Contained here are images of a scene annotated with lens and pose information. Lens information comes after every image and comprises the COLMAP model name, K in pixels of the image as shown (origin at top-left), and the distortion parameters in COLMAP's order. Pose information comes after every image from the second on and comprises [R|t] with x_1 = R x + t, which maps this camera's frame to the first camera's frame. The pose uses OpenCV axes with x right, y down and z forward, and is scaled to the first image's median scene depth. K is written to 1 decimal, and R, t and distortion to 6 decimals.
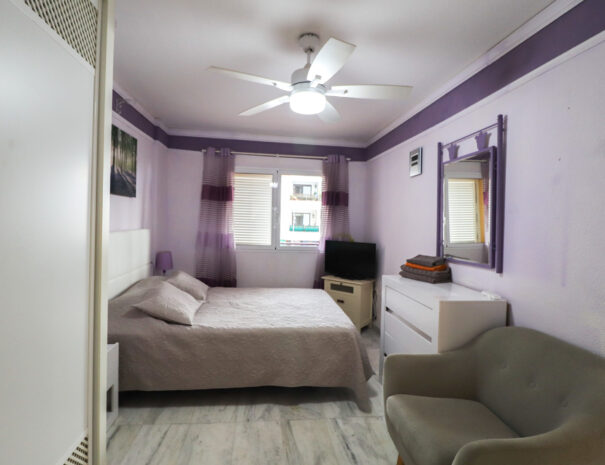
lens RADIAL K [[331.1, 0, 302.5], [0, 331.1, 232.5], [0, 0, 1]] dist [0.003000, -0.022037]
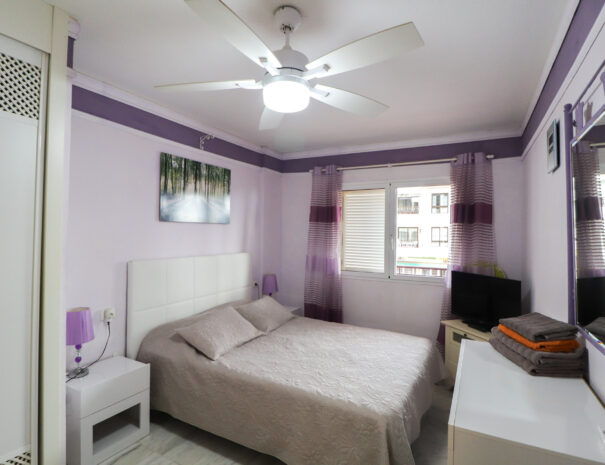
lens RADIAL K [[331.1, 0, 302.5], [0, 331.1, 232.5], [0, 0, 1]] dist [0.003000, -0.022037]
pose [[0.803537, -0.016681, -0.595022, 0.251818], [-0.012609, 0.998906, -0.045031, -0.024805], [0.595122, 0.043686, 0.802447, 0.219756]]
